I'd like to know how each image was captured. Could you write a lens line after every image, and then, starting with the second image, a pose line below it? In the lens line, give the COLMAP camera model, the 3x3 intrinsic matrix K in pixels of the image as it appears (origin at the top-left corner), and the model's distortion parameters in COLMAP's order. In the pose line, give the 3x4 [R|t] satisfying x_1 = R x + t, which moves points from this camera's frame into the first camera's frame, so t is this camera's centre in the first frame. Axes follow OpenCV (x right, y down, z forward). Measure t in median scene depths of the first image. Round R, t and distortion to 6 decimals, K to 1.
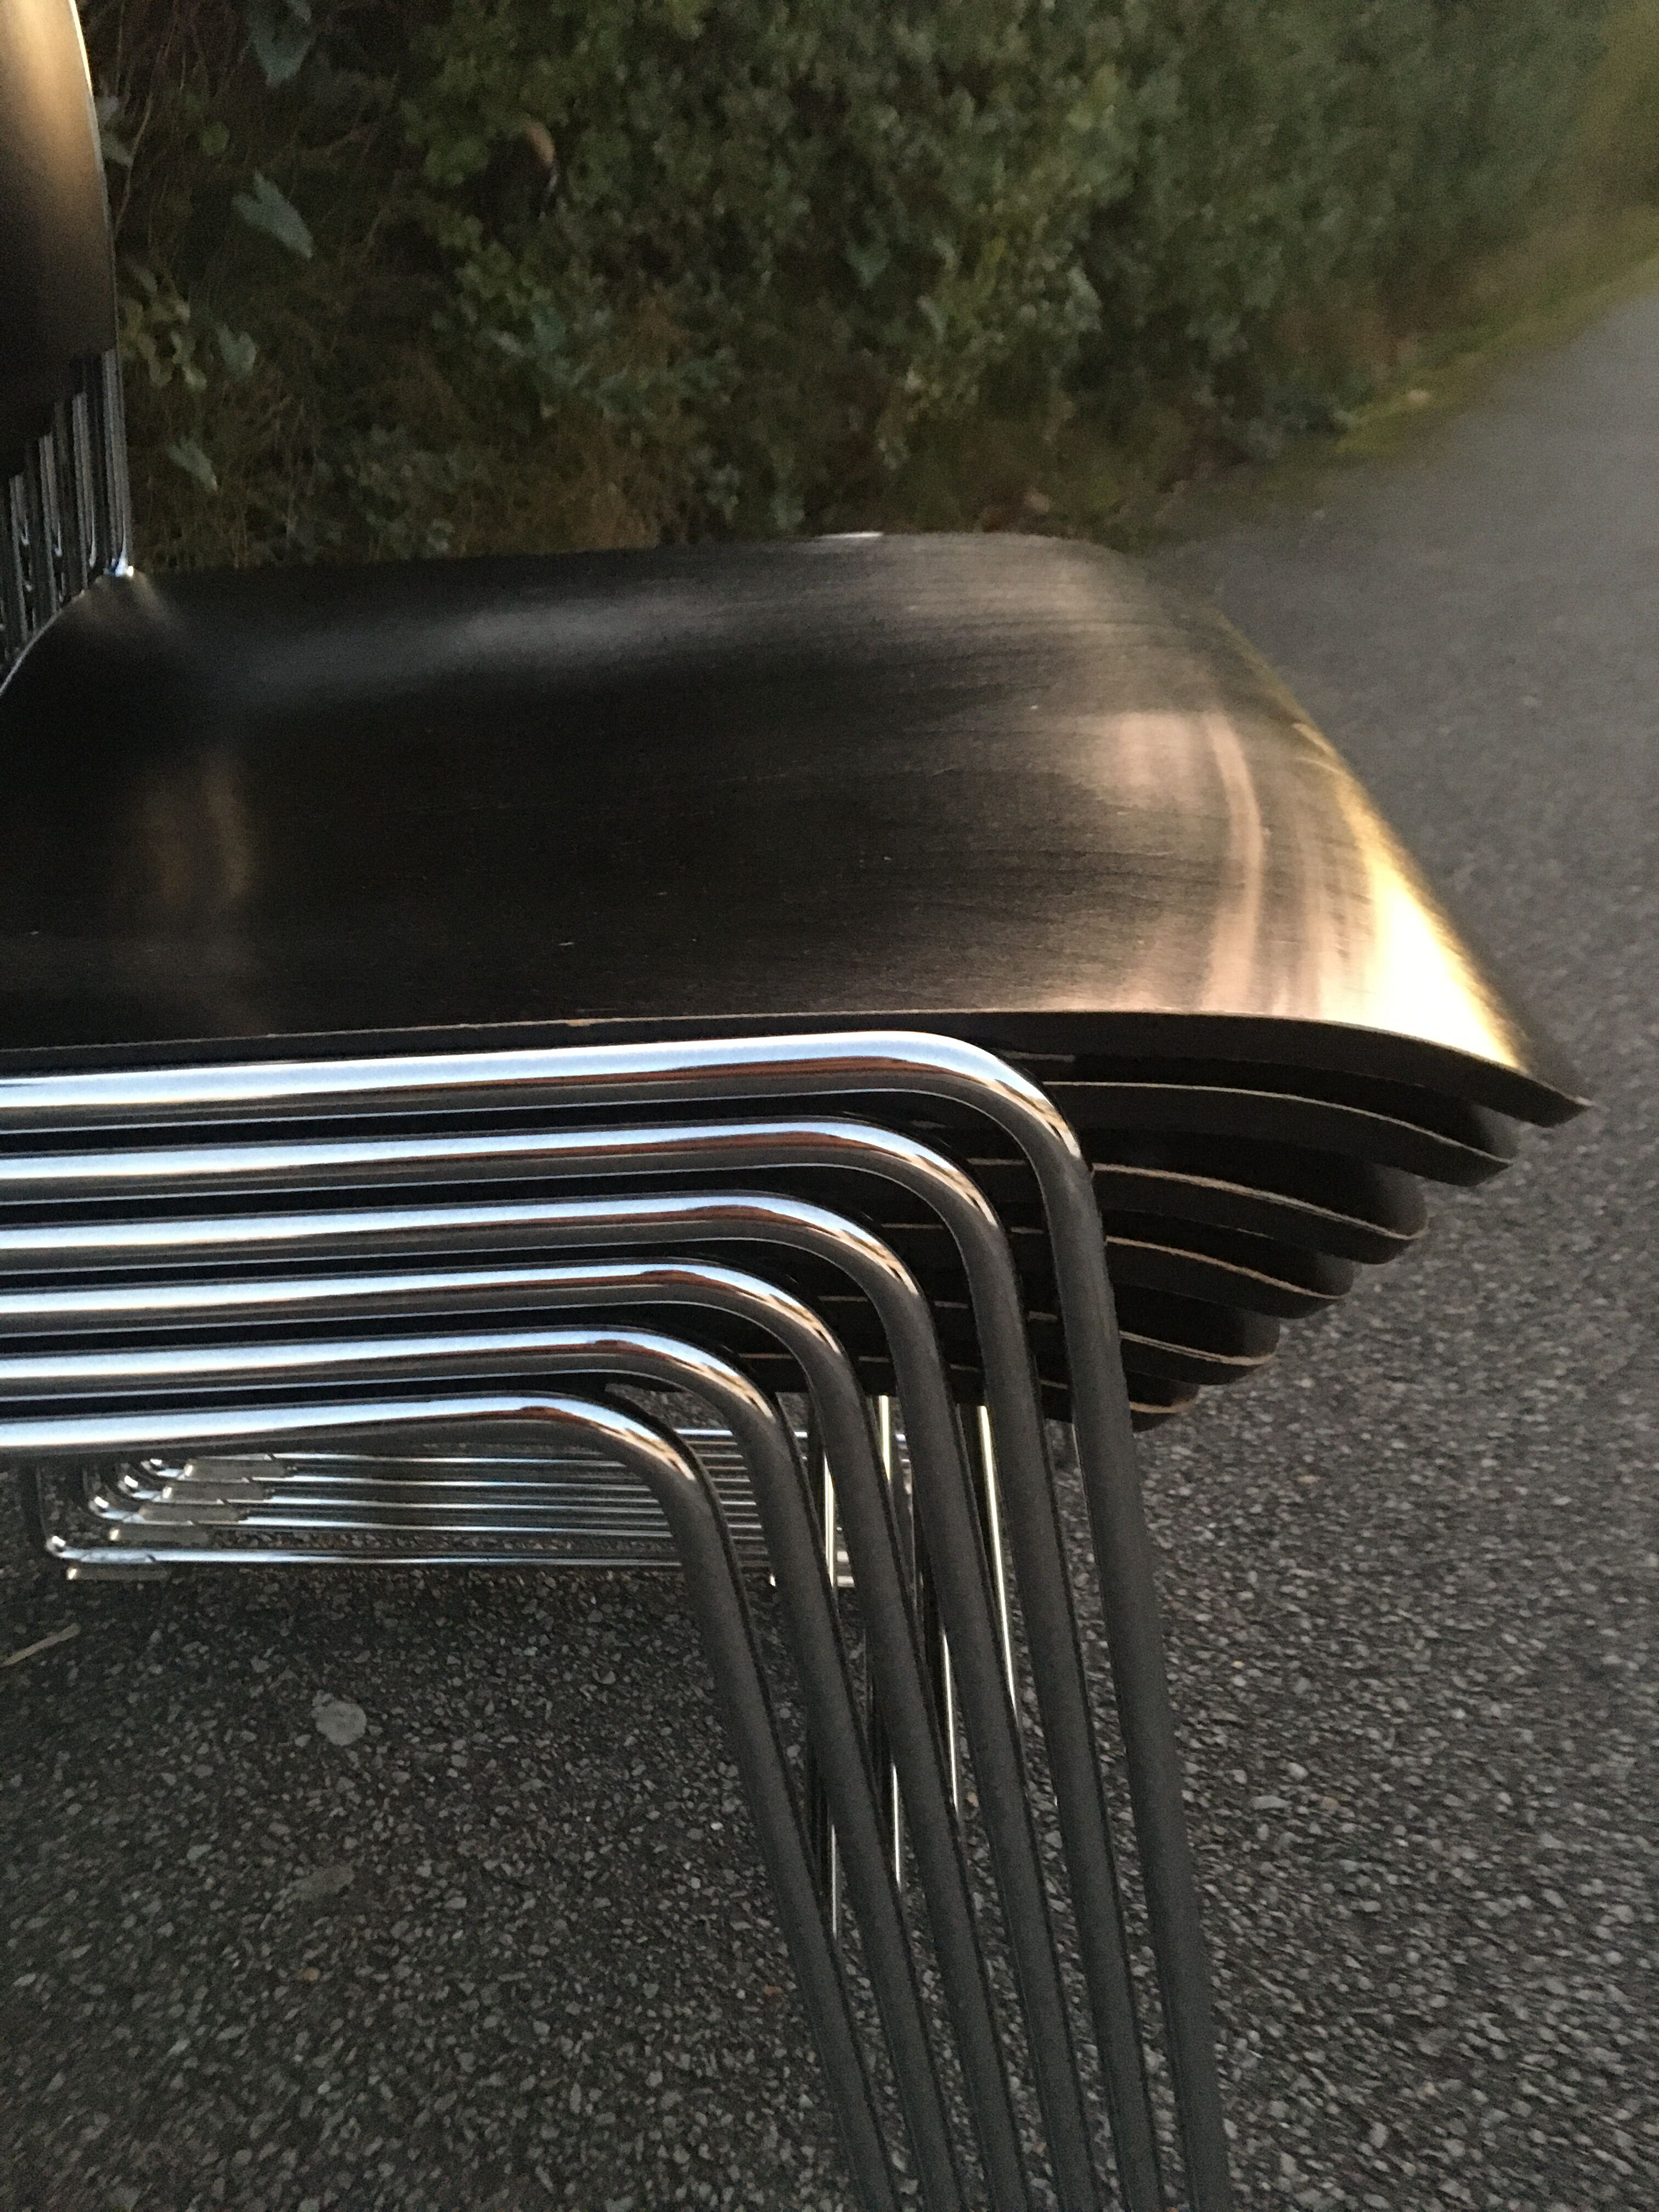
lens RADIAL K [[1911.4, 0, 829.4], [0, 1911.4, 1062.5], [0, 0, 1]] dist [0.071597, -0.090371]
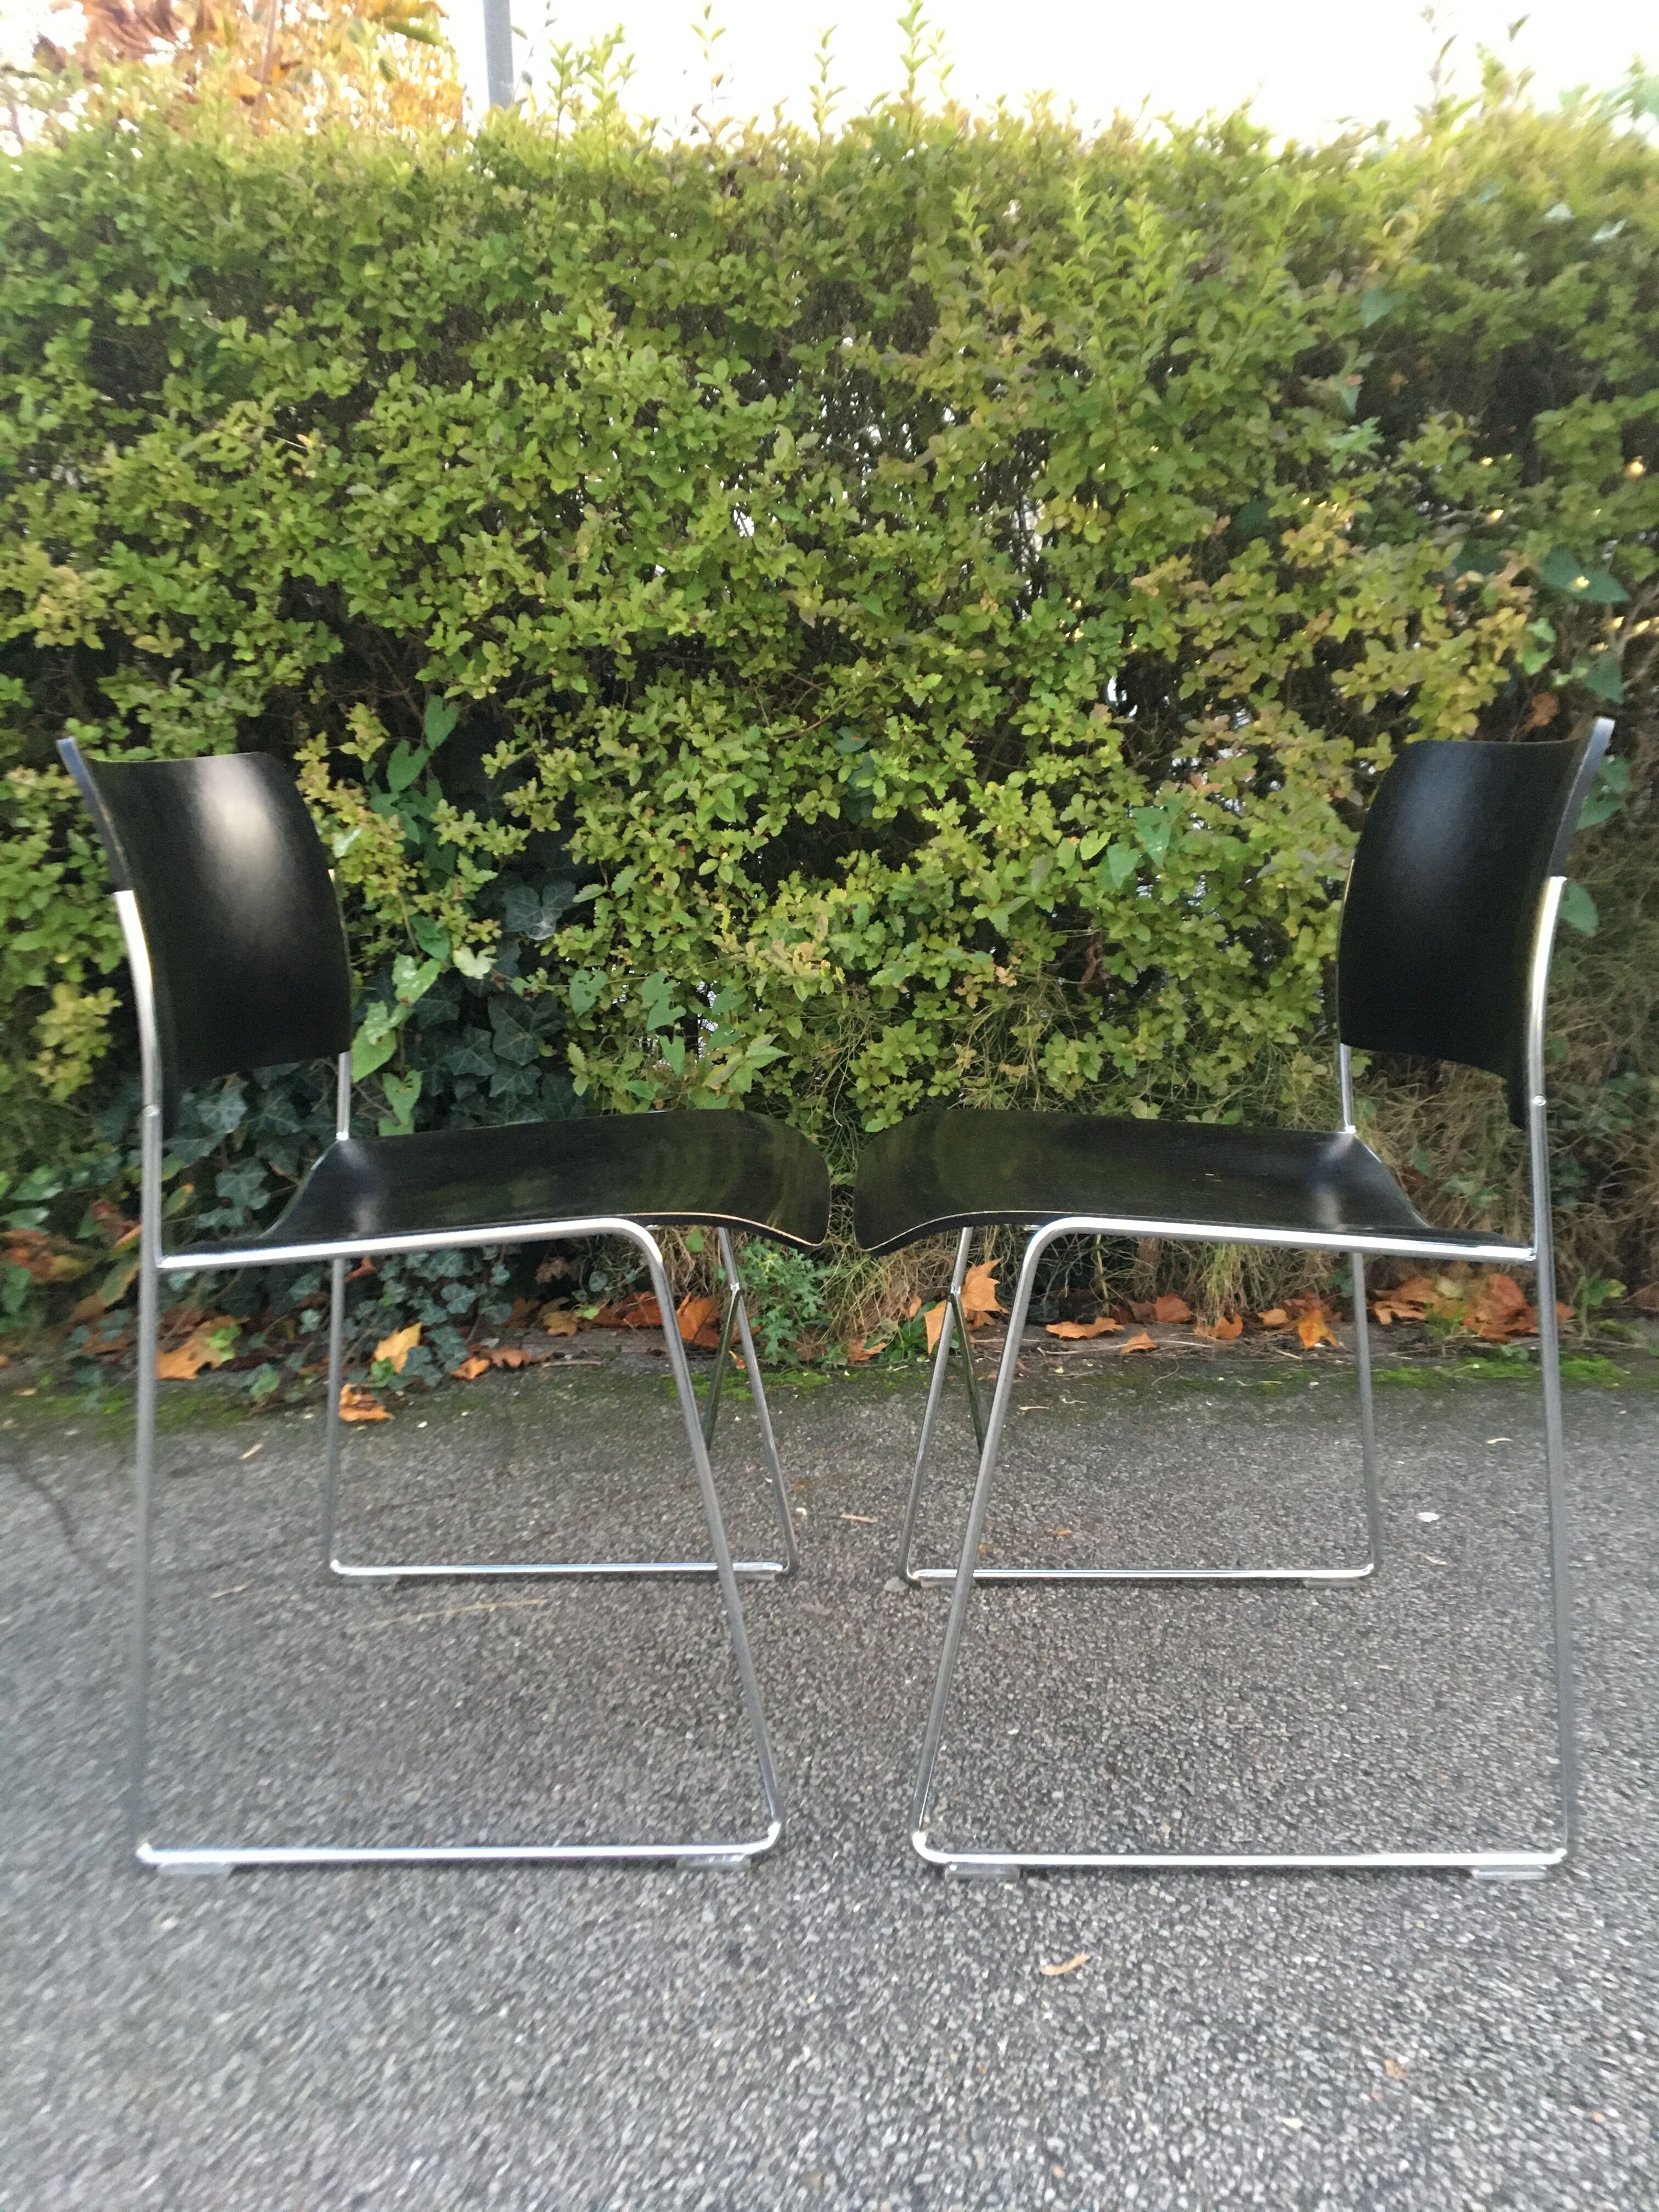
lens RADIAL K [[1849.5, 0, 829.5], [0, 1849.5, 1106.0], [0, 0, 1]] dist [0.102054, -0.154956]
pose [[0.465824, 0.116714, -0.877146, 1.474708], [-0.375513, 0.923653, -0.076521, 0.058592], [0.801248, 0.365025, 0.474088, -0.175917]]
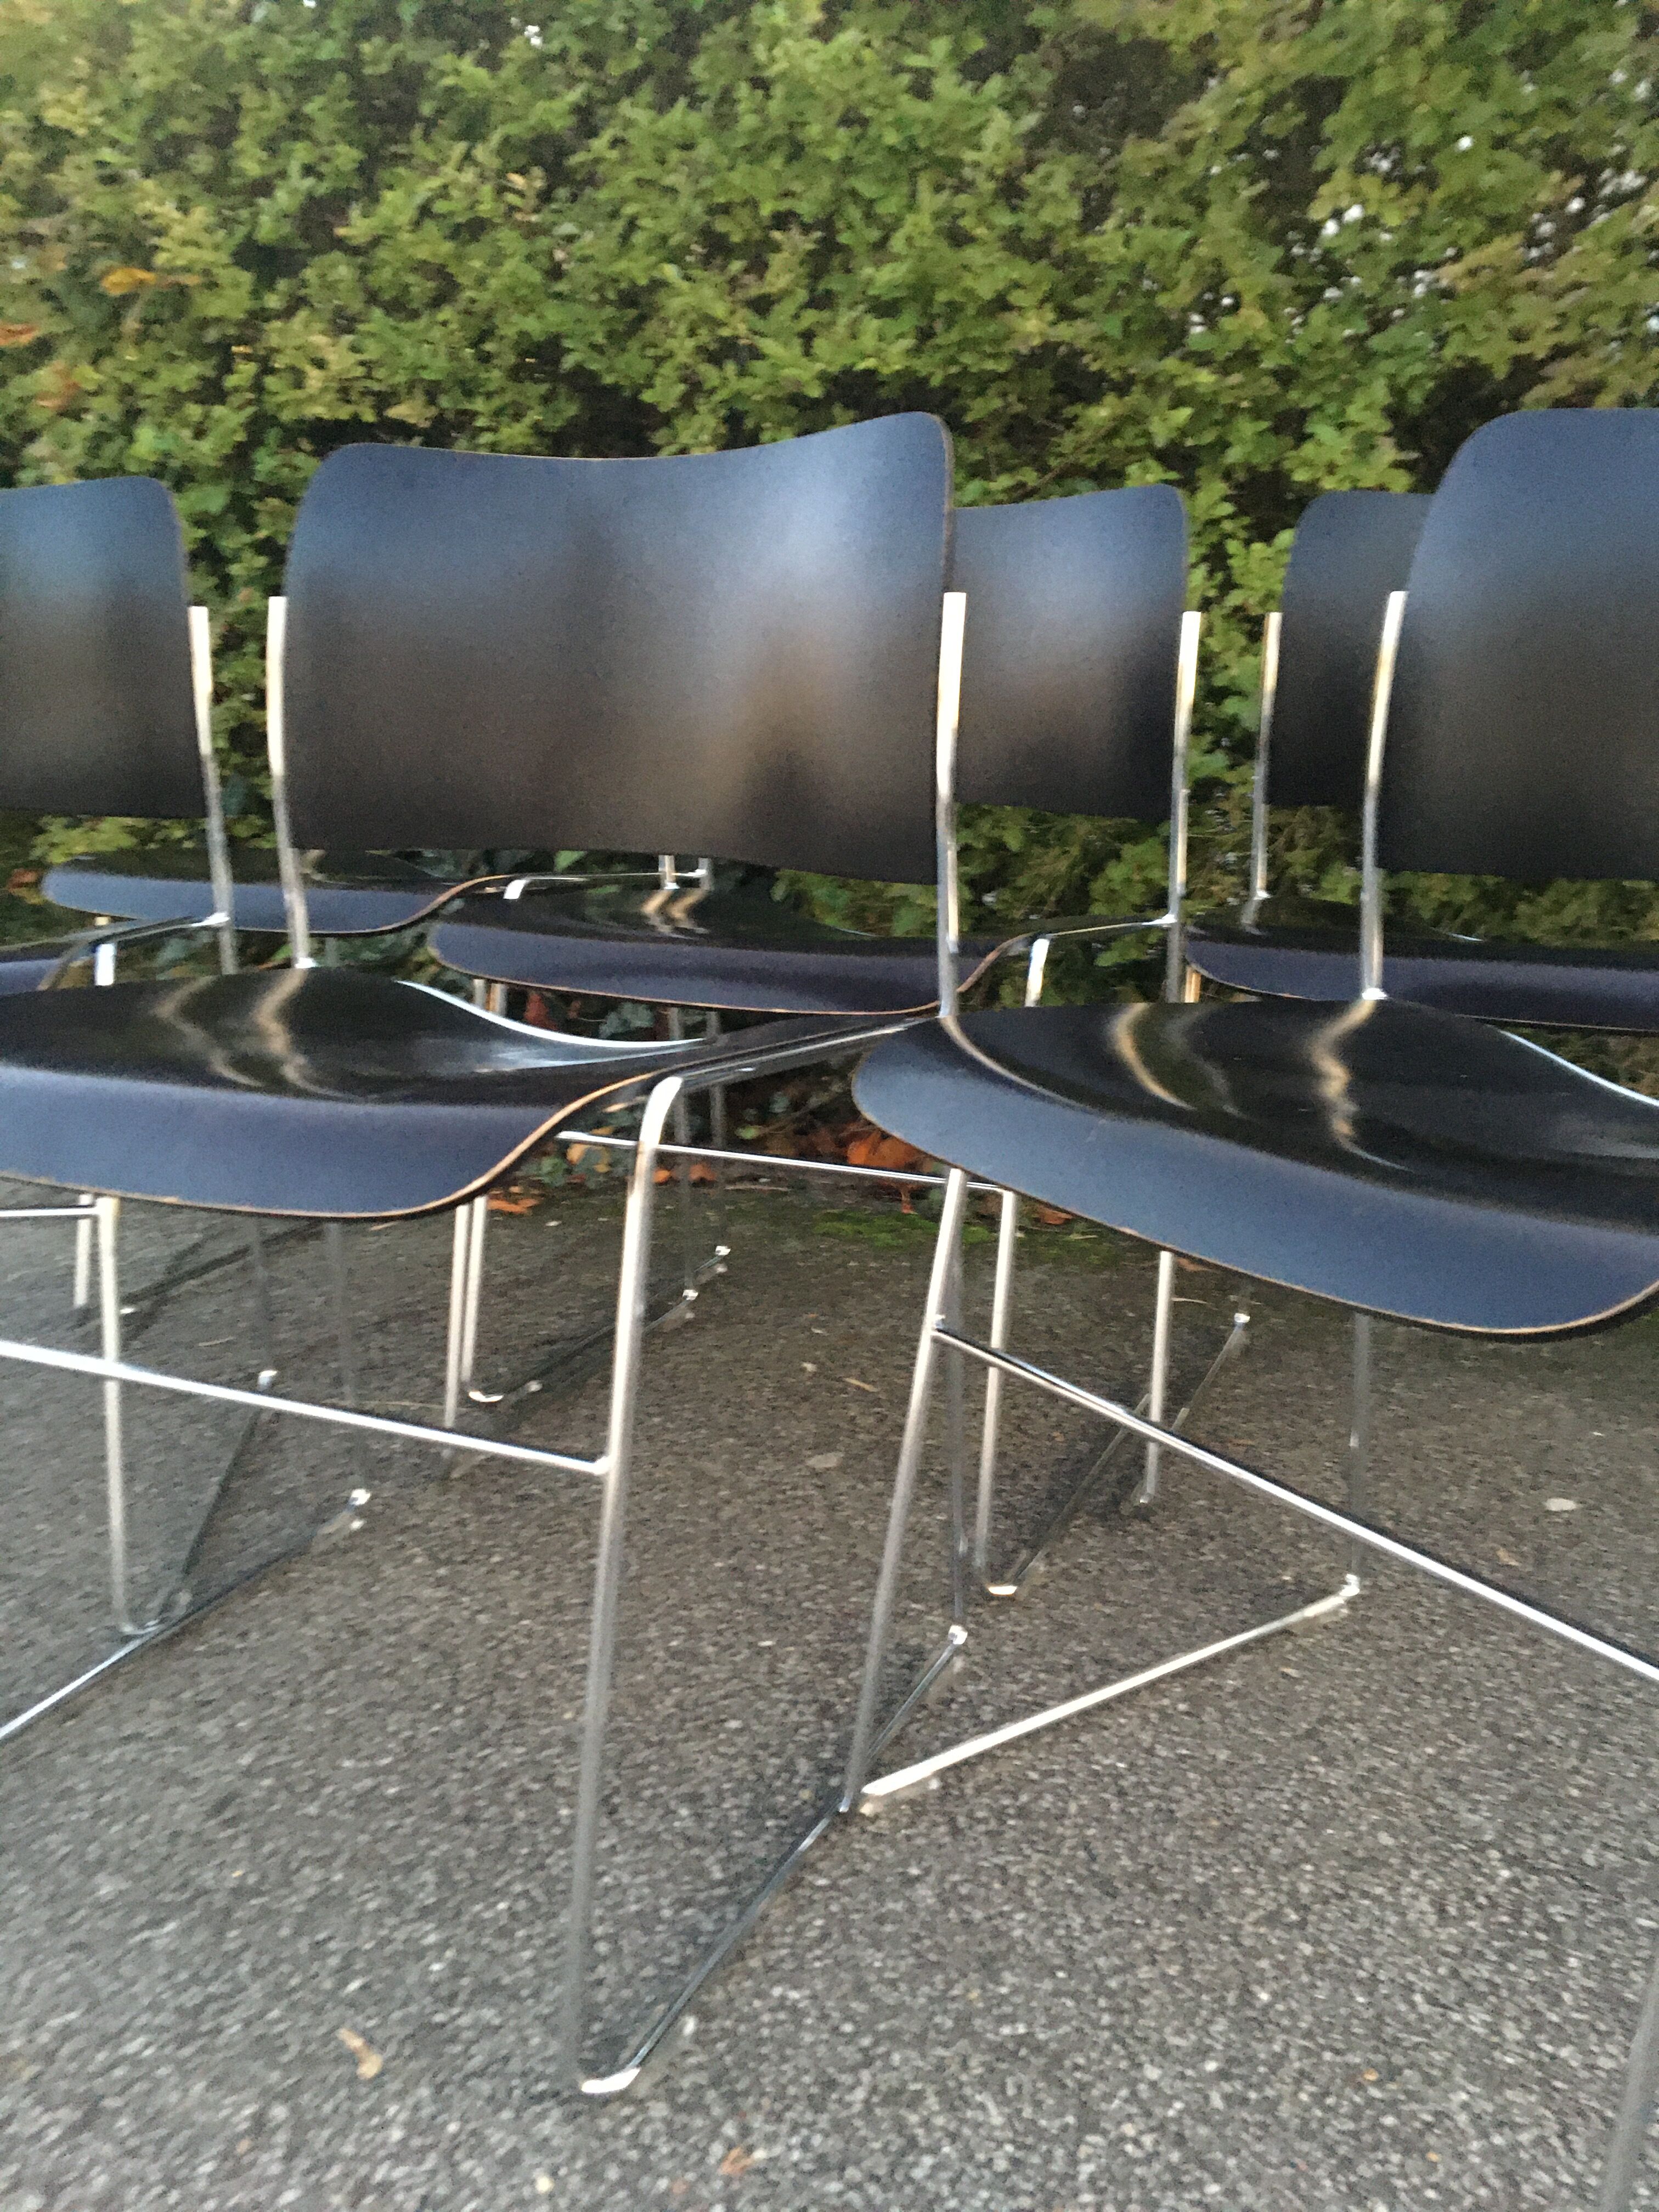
lens RADIAL K [[1854.1, 0, 827.7], [0, 1854.1, 1105.3], [0, 0, 1]] dist [0.075316, -0.095102]
pose [[0.065041, 0.212918, -0.974903, 1.433289], [-0.441291, 0.882386, 0.163271, -0.239047], [0.895004, 0.419596, 0.151350, 0.661628]]
